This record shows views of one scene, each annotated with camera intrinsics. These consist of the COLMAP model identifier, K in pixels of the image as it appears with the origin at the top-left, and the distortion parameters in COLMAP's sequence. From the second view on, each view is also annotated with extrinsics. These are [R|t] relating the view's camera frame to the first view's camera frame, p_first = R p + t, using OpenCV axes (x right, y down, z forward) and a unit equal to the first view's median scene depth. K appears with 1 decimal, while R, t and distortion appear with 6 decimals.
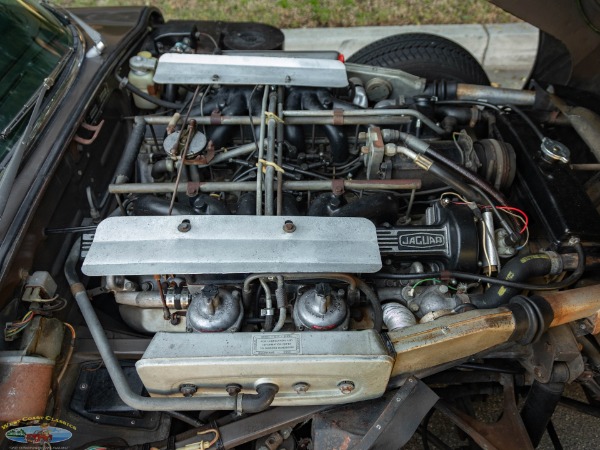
lens RADIAL K [[430.0, 0, 300.0], [0, 430.0, 225.0], [0, 0, 1]] dist [0.006639, 0.001965]
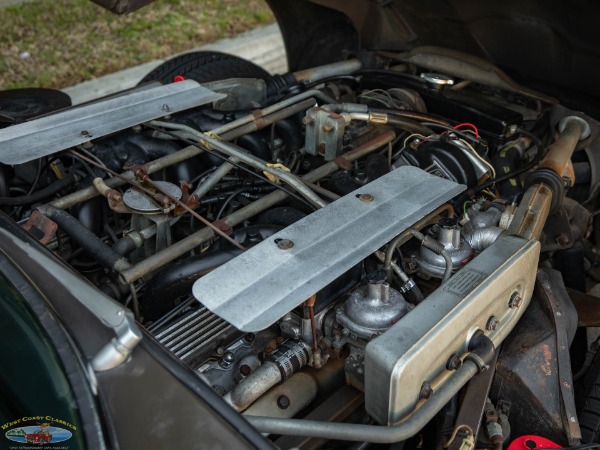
lens RADIAL K [[638.9, 0, 300.0], [0, 638.9, 225.0], [0, 0, 1]] dist [0.006089, 0.003989]
pose [[0.689332, -0.391167, 0.609762, -0.780151], [0.530510, 0.845748, -0.057184, 0.046089], [-0.493336, 0.362904, 0.790519, 0.037750]]
